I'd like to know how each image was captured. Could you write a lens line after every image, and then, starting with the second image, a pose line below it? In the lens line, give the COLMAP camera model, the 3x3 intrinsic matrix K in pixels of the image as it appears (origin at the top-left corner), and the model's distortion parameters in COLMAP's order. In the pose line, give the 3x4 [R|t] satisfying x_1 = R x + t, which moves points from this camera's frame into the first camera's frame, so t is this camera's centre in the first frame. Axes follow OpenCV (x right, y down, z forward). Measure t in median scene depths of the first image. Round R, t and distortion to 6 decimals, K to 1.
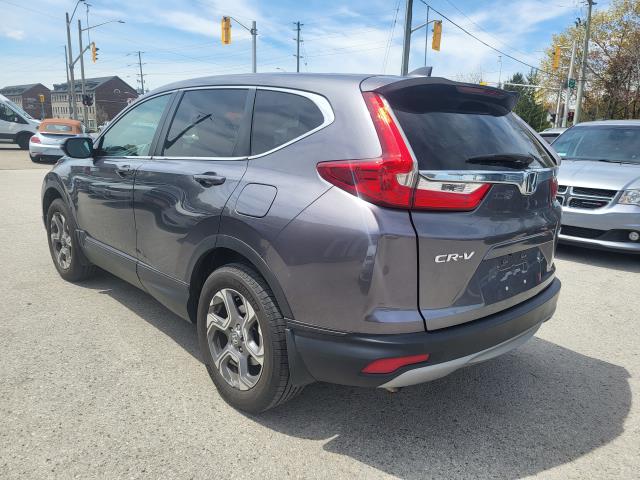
lens RADIAL K [[483.9, 0, 324.0], [0, 483.9, 242.9], [0, 0, 1]] dist [0.031412, -0.023742]
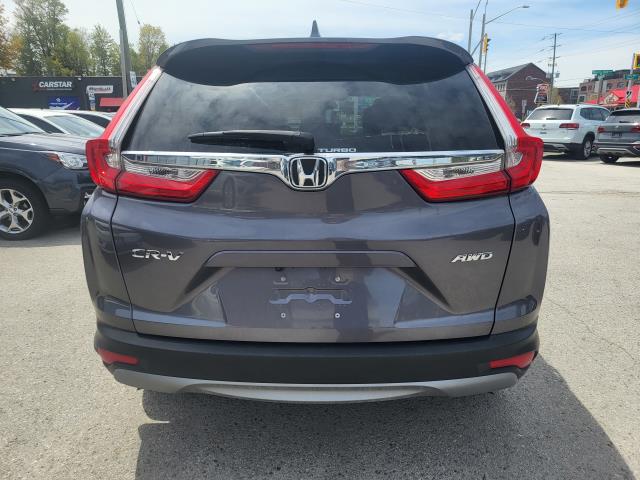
lens RADIAL K [[483.9, 0, 320.6], [0, 483.9, 238.1], [0, 0, 1]] dist [0.031412, -0.023742]
pose [[0.698867, 0.124107, -0.704403, 0.997645], [-0.113686, 0.991586, 0.061913, -0.079334], [0.706159, 0.036812, 0.707095, 0.564743]]
